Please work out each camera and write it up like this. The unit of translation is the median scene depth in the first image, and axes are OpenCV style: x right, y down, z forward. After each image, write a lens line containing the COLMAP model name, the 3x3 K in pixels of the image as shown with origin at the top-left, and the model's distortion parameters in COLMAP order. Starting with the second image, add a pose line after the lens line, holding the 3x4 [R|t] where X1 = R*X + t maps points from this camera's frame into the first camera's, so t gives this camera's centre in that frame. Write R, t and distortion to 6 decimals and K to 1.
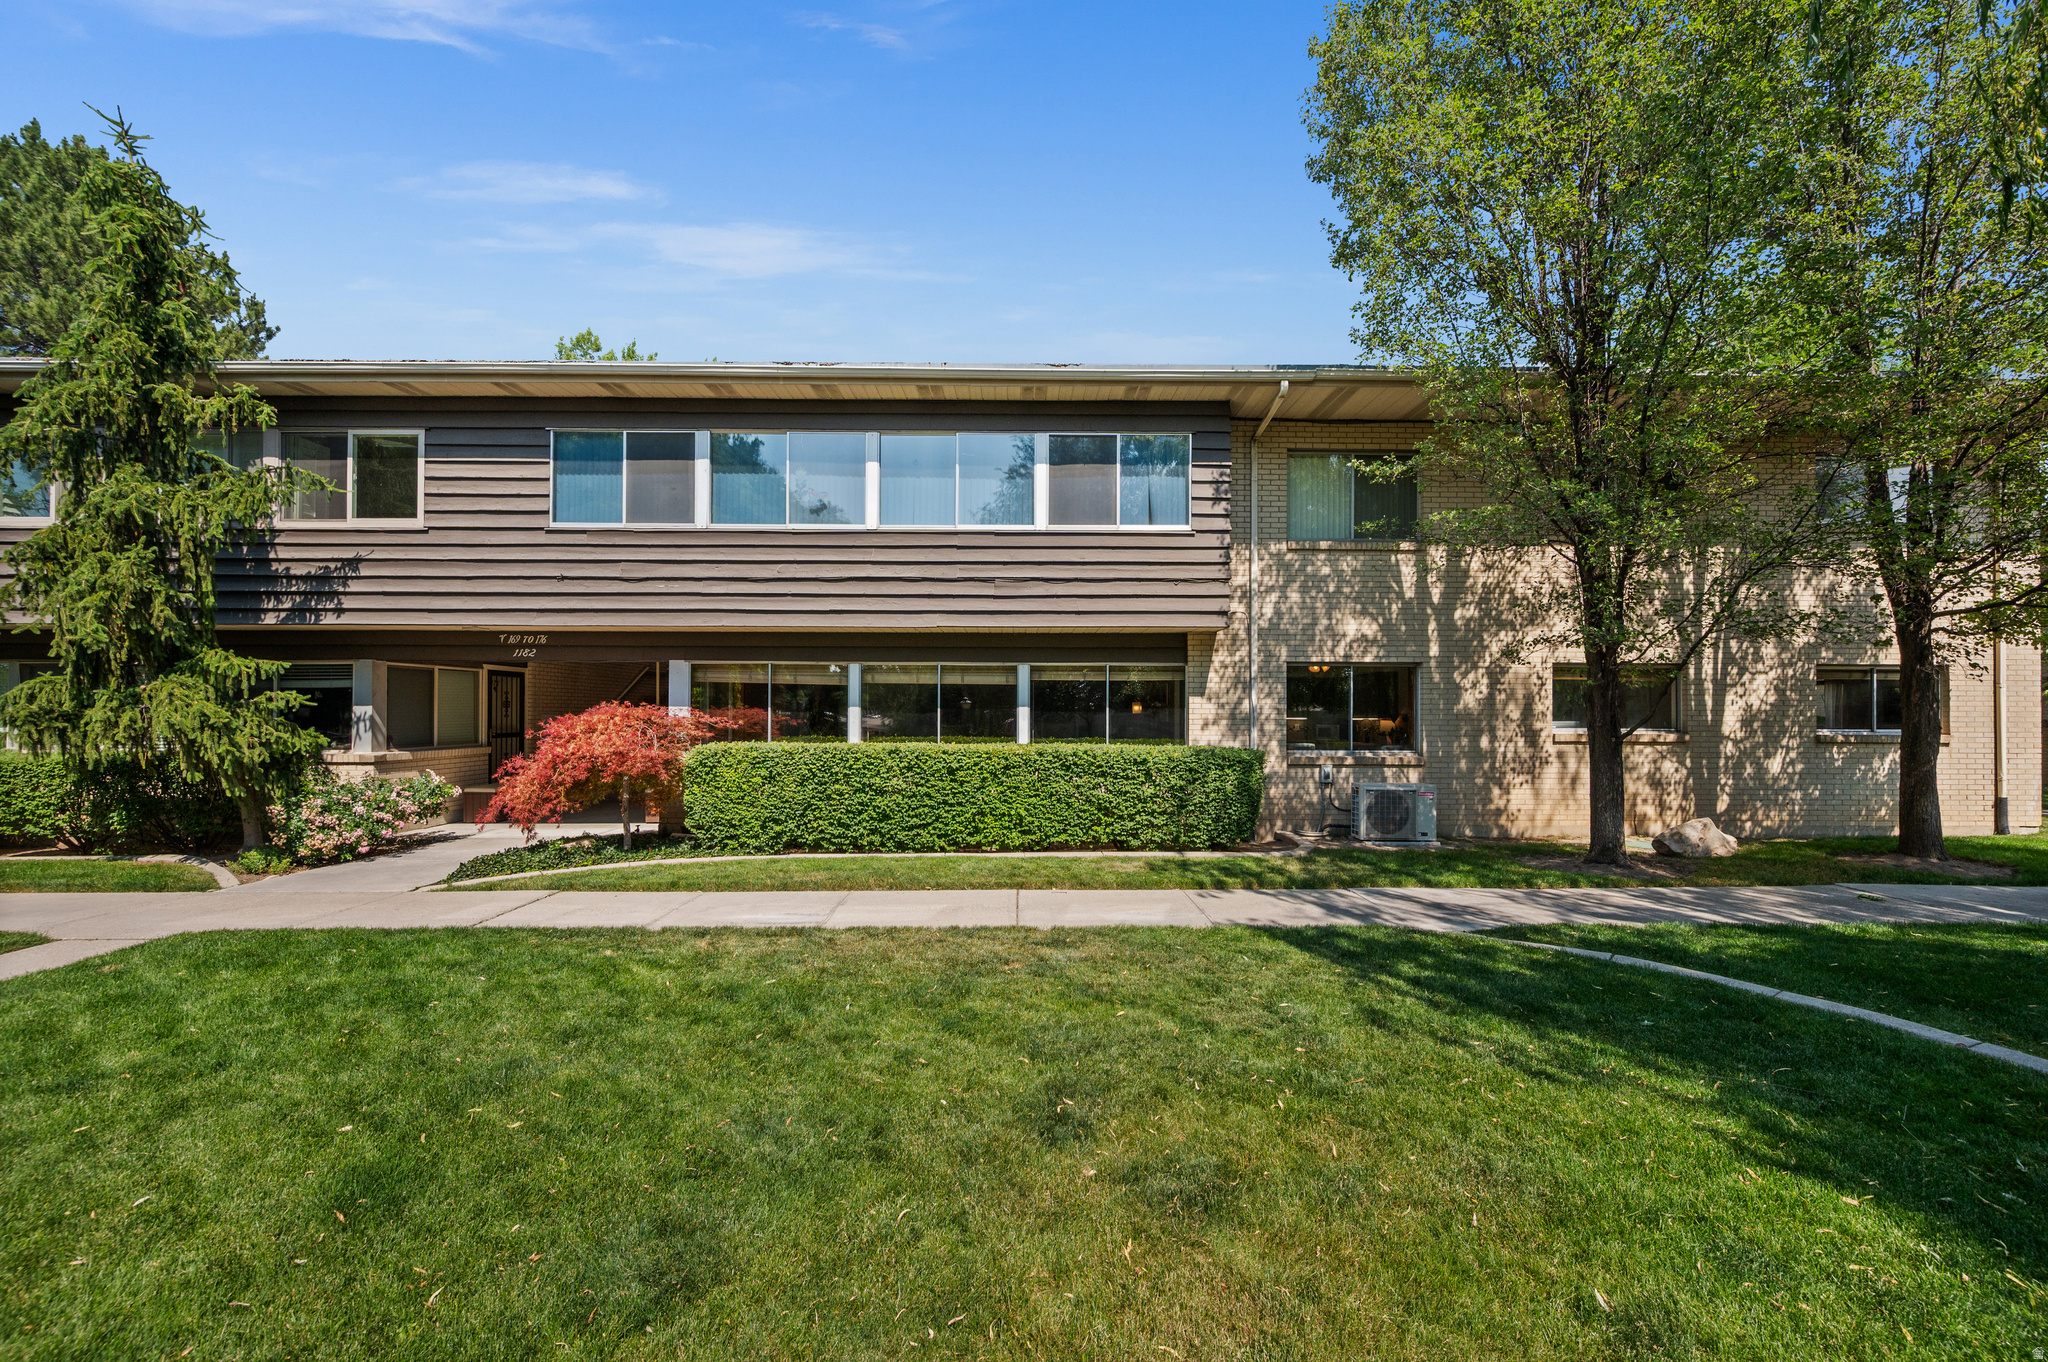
lens RADIAL K [[818.7, 0, 1066.4], [0, 818.7, 710.6], [0, 0, 1]] dist [-0.001962, 0.000495]
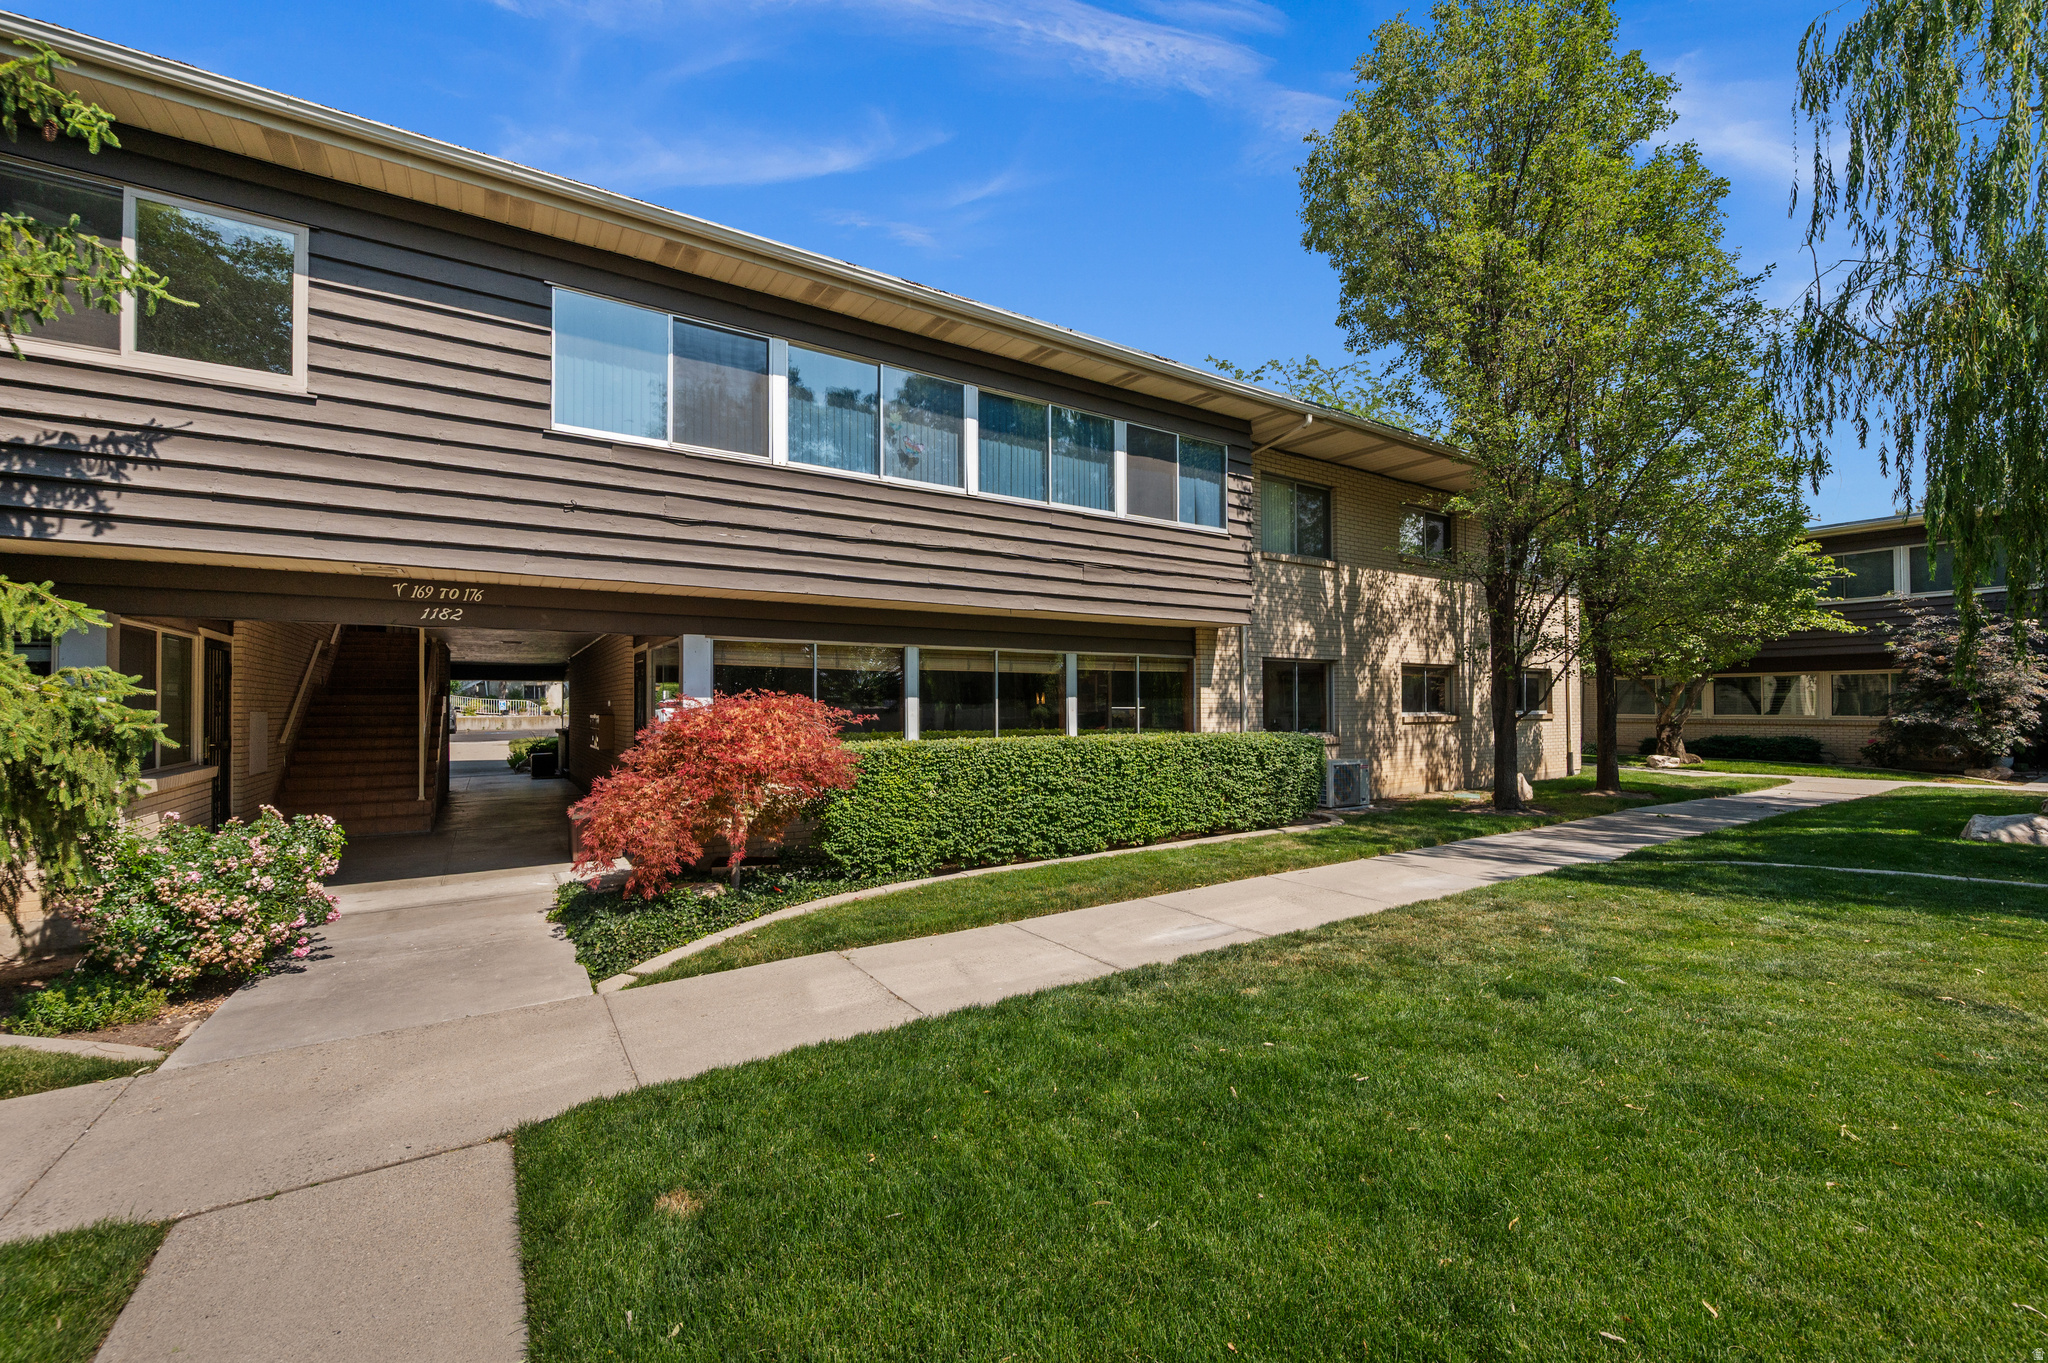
lens RADIAL K [[818.7, 0, 1023.1], [0, 818.7, 695.3], [0, 0, 1]] dist [-0.001962, 0.000495]
pose [[0.847105, -0.000335, 0.531426, -0.616954], [0.005591, 0.999950, -0.008281, 0.000959], [-0.531397, 0.009986, 0.847064, 0.213777]]
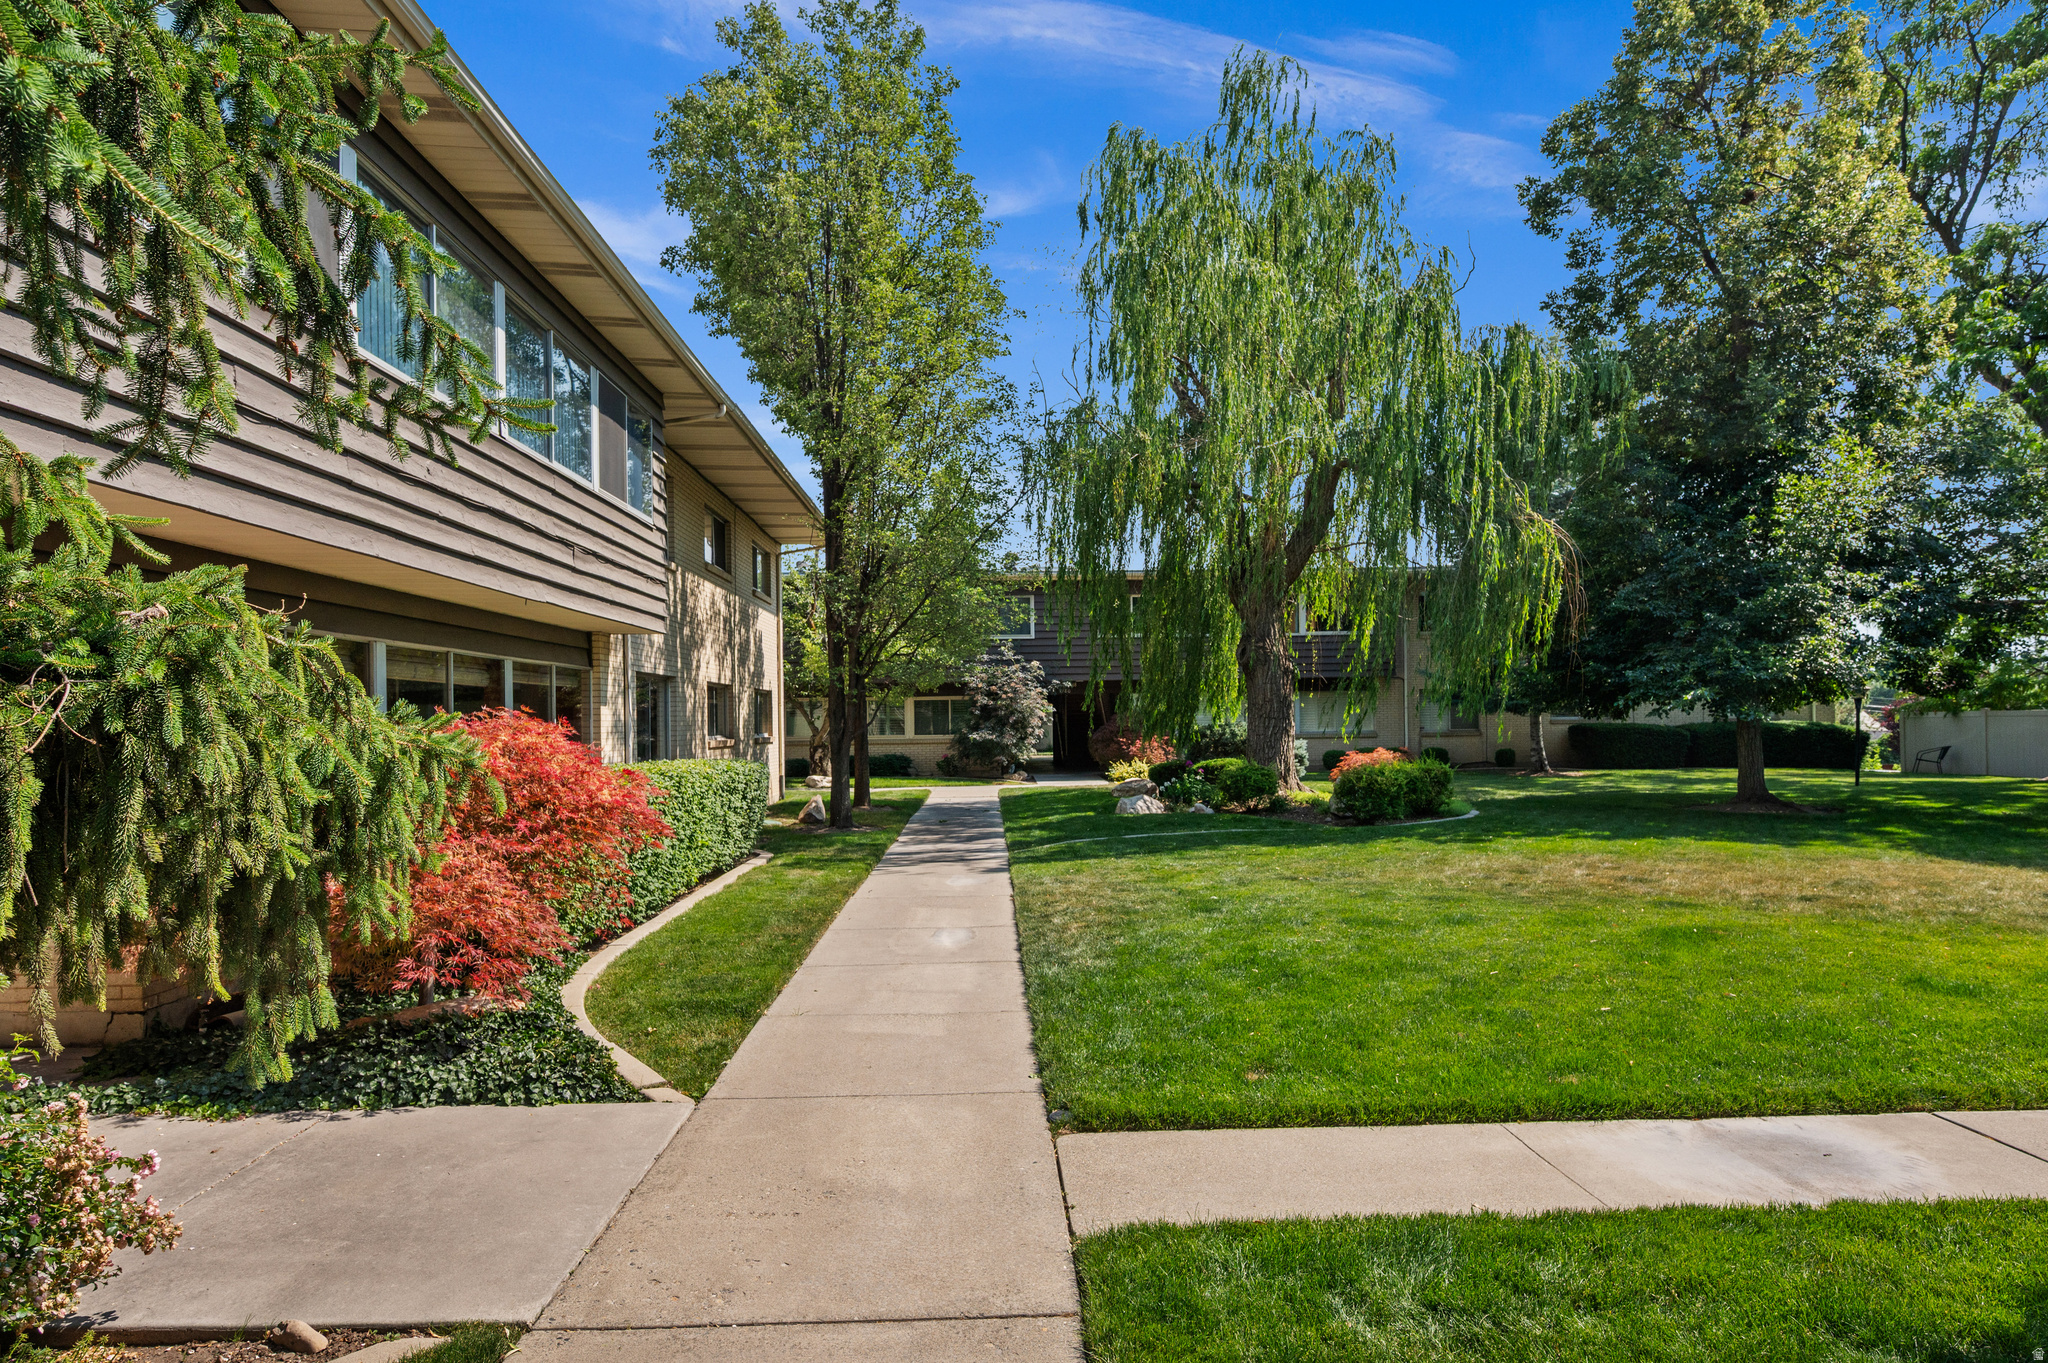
lens RADIAL K [[1163.4, 0, 1028.5], [0, 1163.4, 678.3], [0, 0, 1]] dist [0.002851, 0.003069]
pose [[-0.042703, 0.033388, 0.998530, -1.081349], [0.009220, 0.999412, -0.033023, -0.002307], [-0.999045, 0.007796, -0.042986, 0.603588]]
